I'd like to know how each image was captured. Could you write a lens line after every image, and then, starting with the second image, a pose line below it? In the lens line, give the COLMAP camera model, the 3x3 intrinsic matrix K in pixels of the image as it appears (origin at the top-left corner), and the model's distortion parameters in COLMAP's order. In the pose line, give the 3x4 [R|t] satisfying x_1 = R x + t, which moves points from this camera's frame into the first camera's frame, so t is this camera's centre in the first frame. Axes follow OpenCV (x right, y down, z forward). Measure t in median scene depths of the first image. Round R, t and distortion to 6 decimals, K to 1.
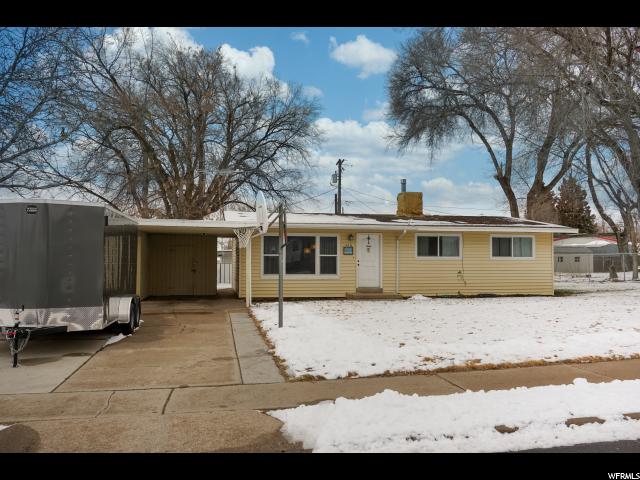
lens RADIAL K [[571.0, 0, 319.5], [0, 571.0, 240.5], [0, 0, 1]] dist [-0.000966, -0.000396]
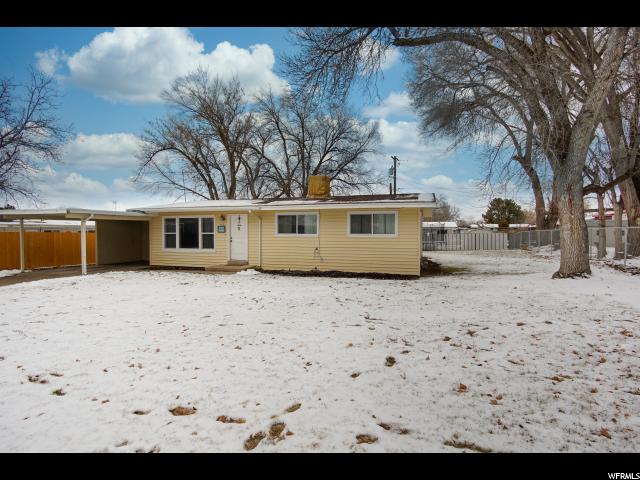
lens RADIAL K [[347.4, 0, 320.2], [0, 347.4, 240.1], [0, 0, 1]] dist [-0.028203, 0.006368]
pose [[0.863508, 0.008839, -0.504258, 0.582778], [0.019133, 0.998553, 0.050267, 0.007840], [0.503972, -0.053054, 0.862089, 0.473916]]
